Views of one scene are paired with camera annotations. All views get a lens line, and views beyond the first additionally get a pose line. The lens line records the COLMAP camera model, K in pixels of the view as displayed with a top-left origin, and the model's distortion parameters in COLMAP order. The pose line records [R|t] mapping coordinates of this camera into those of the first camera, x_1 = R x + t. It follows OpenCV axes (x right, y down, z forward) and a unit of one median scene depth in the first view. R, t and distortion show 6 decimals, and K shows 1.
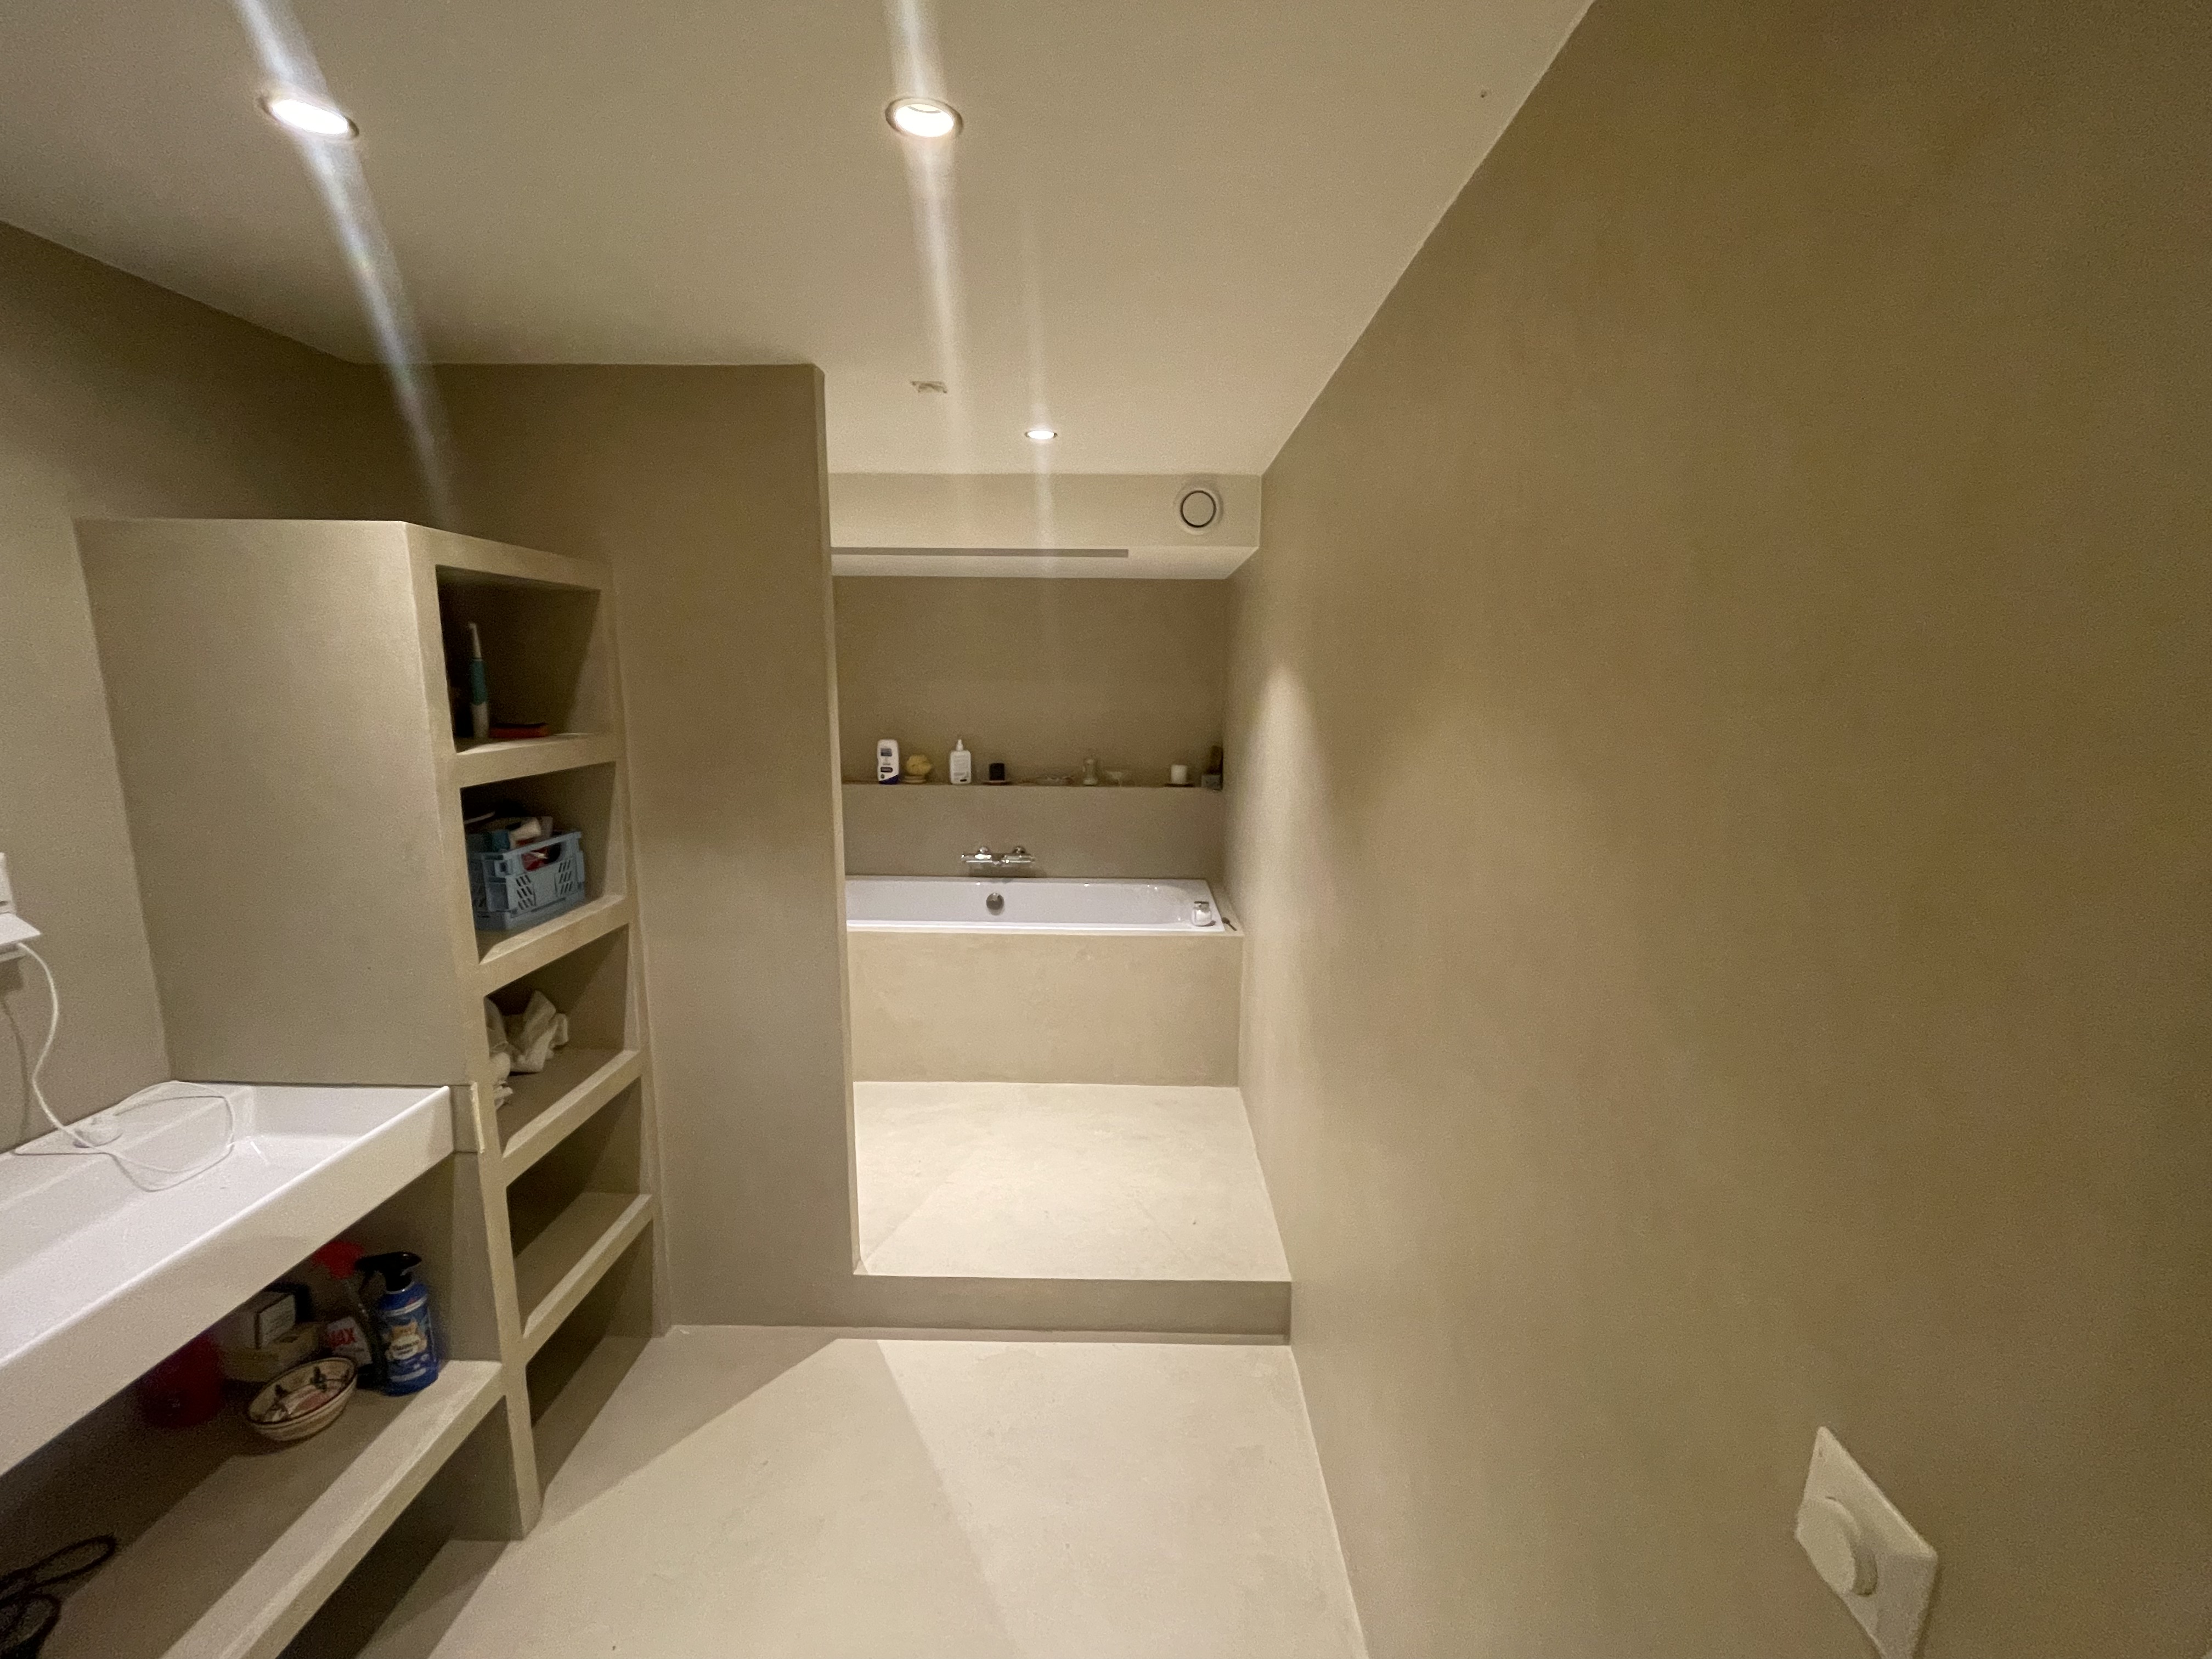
lens RADIAL K [[900.4, 0, 1103.7], [0, 900.4, 829.3], [0, 0, 1]] dist [-0.000551, 0.000135]
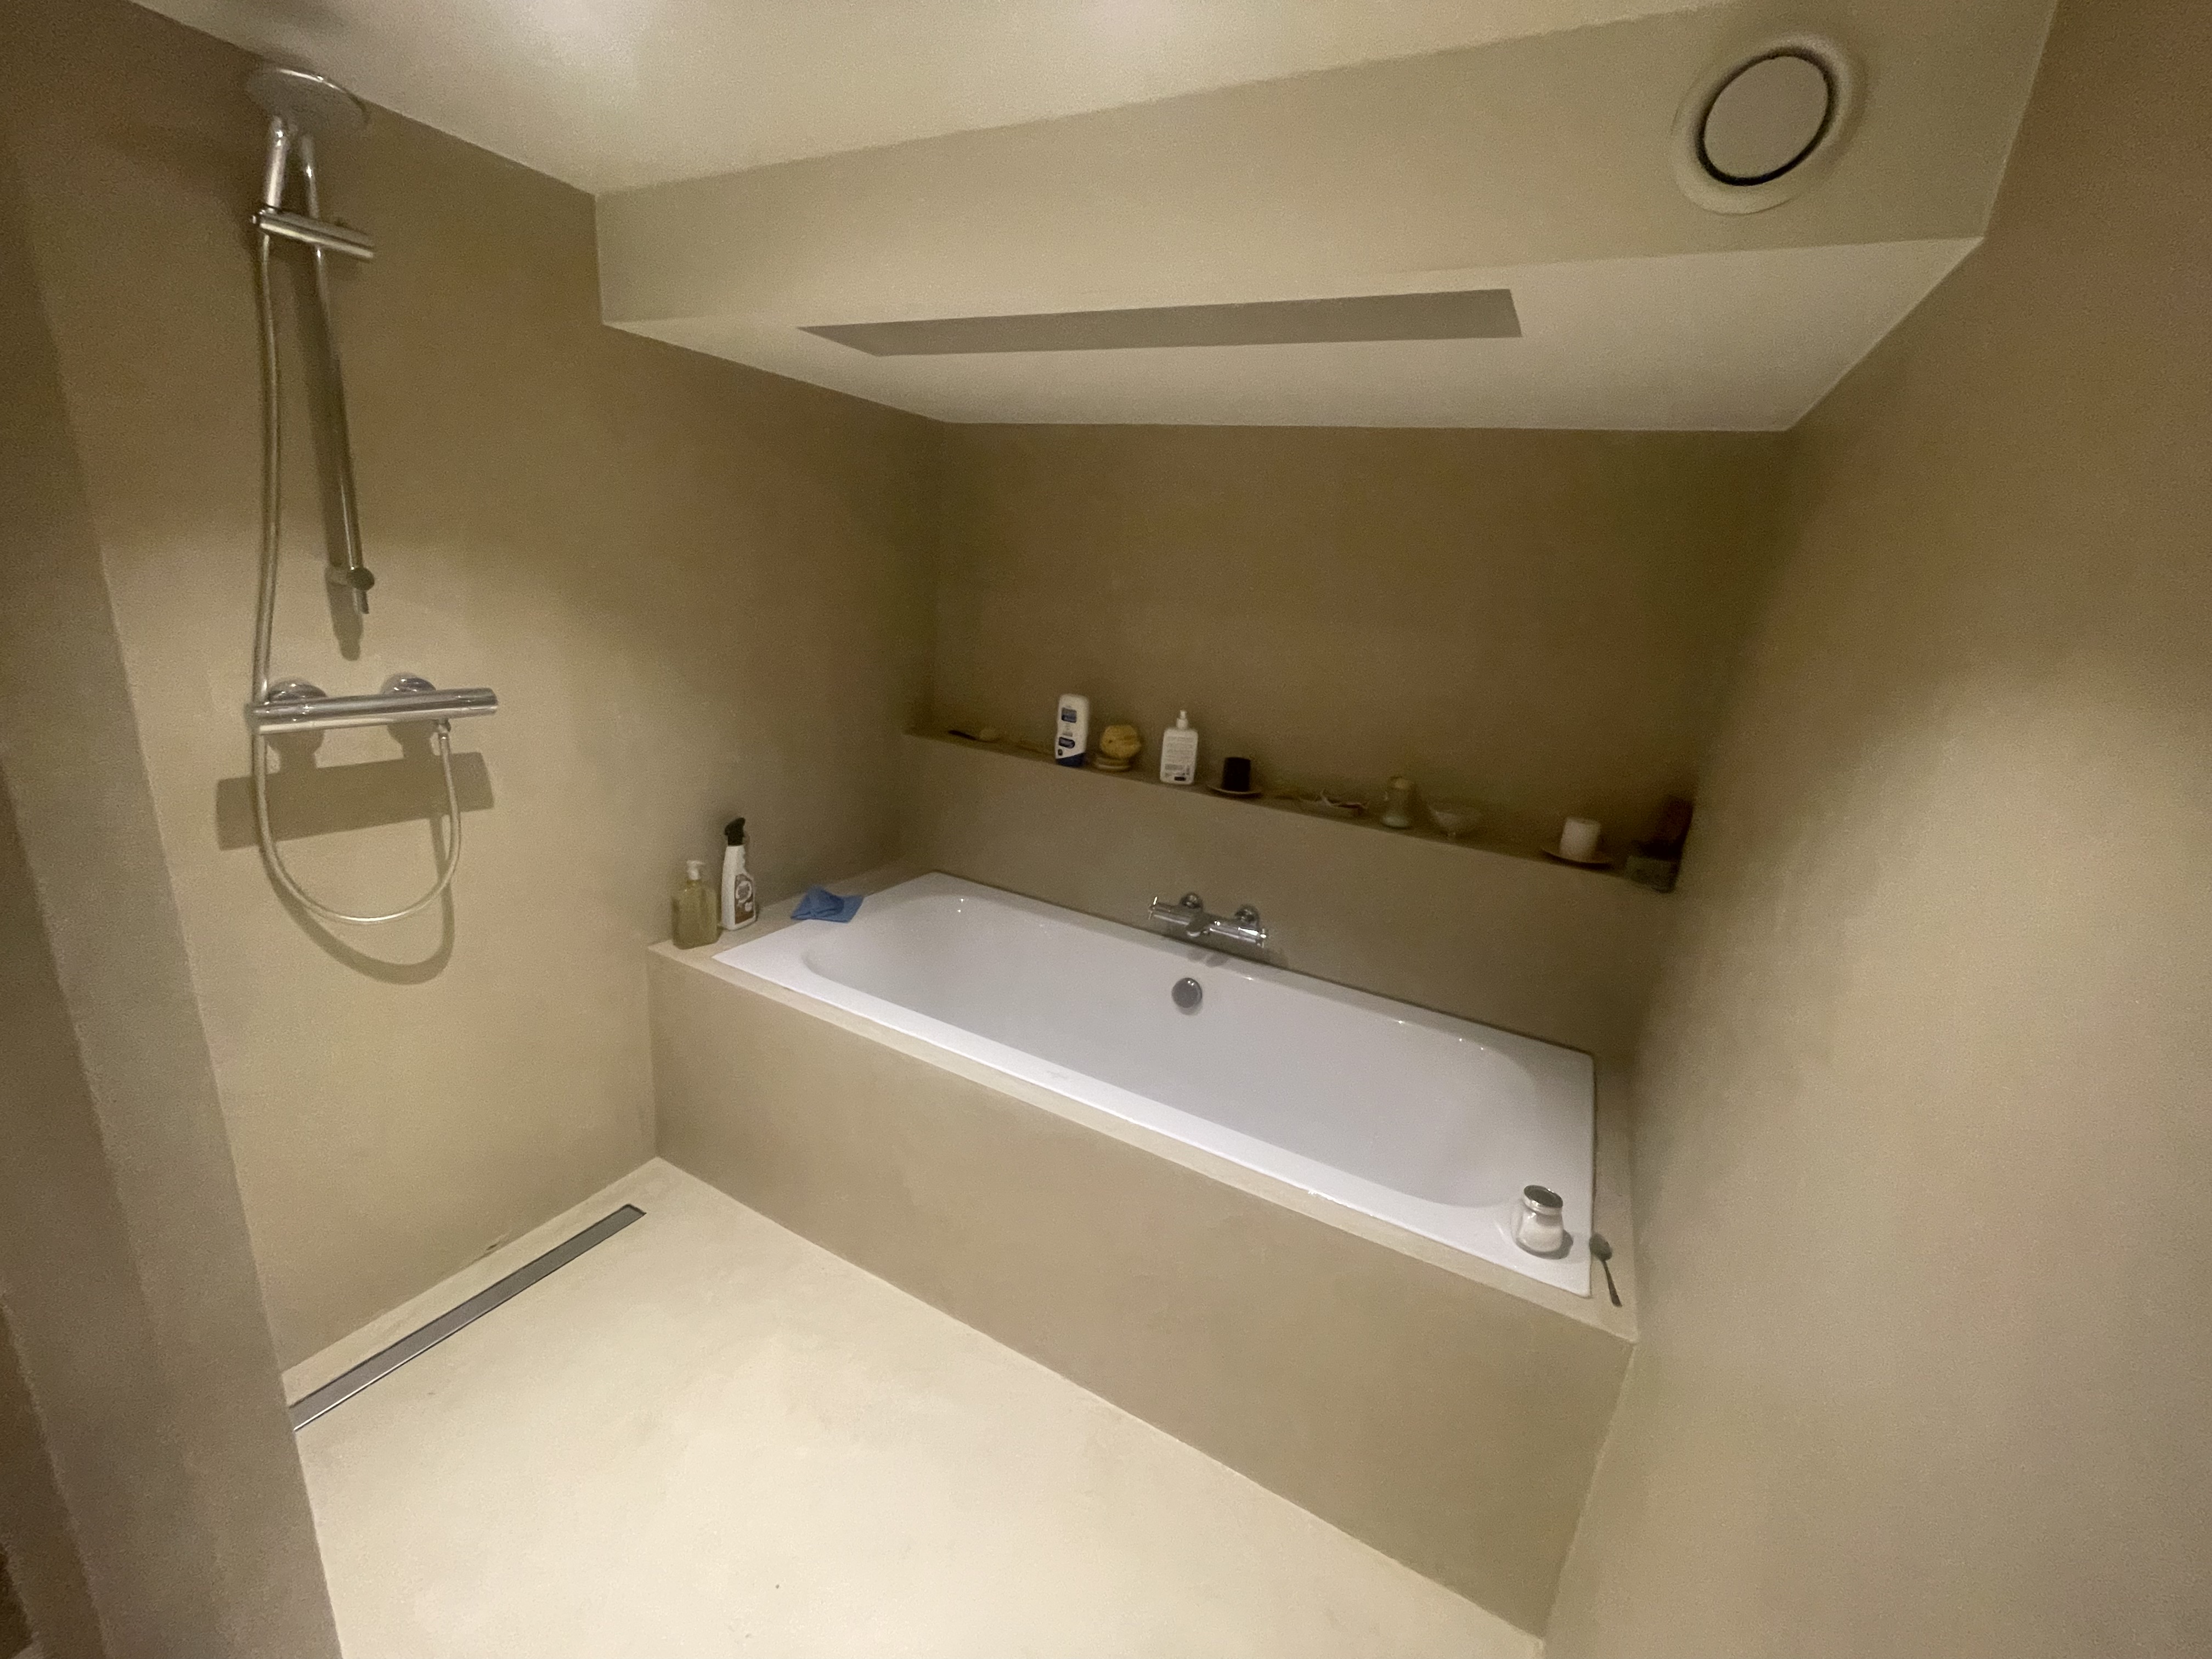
lens RADIAL K [[900.4, 0, 1114.8], [0, 900.4, 832.3], [0, 0, 1]] dist [-0.000551, 0.000135]
pose [[0.894129, 0.189926, -0.405539, 0.055087], [-0.155512, 0.980937, 0.116531, -0.082989], [0.419940, -0.041127, 0.906619, 0.440101]]
